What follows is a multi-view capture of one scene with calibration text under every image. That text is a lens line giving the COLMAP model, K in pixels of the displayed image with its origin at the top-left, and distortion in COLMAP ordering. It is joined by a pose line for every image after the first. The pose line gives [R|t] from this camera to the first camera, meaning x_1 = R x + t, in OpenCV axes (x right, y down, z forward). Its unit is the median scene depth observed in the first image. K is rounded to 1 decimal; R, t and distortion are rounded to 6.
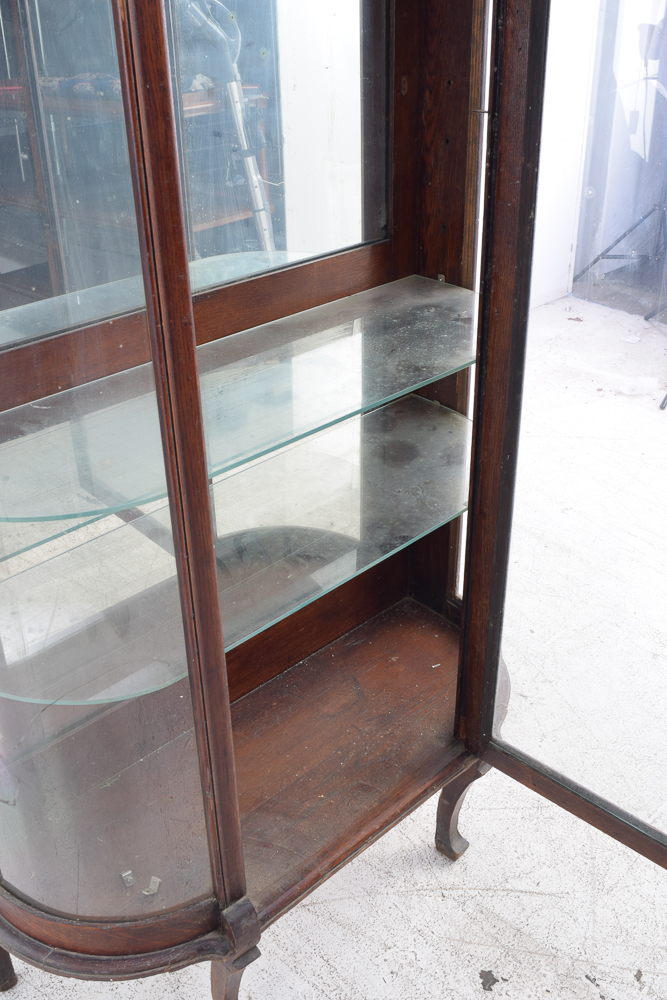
lens RADIAL K [[986.9, 0, 330.3], [0, 986.9, 498.2], [0, 0, 1]] dist [-0.069930, 0.000000]
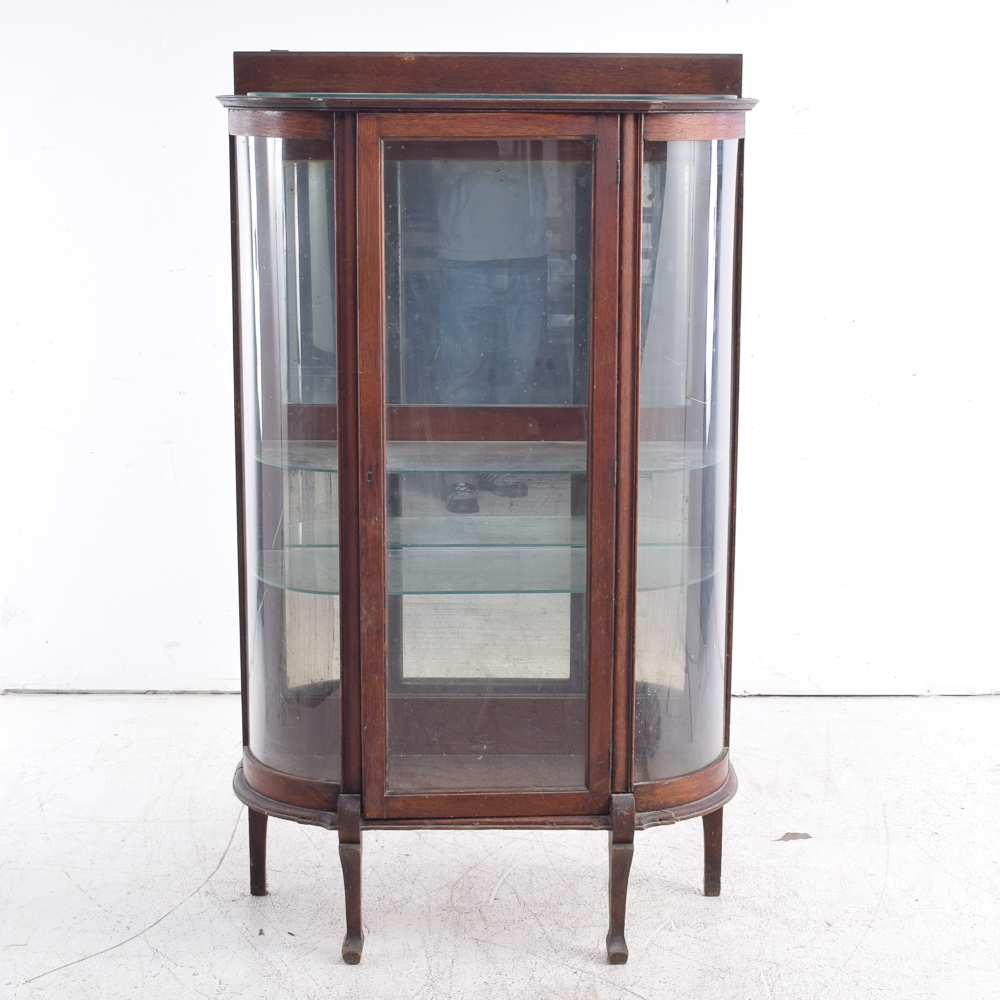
lens RADIAL K [[2176.6, 0, 514.4], [0, 2176.6, 459.4], [0, 0, 1]] dist [-0.059873, 0.000000]
pose [[0.730945, 0.144771, -0.666904, 1.763092], [-0.353653, 0.916137, -0.188739, 0.401534], [0.583652, 0.373811, 0.720844, -1.103731]]
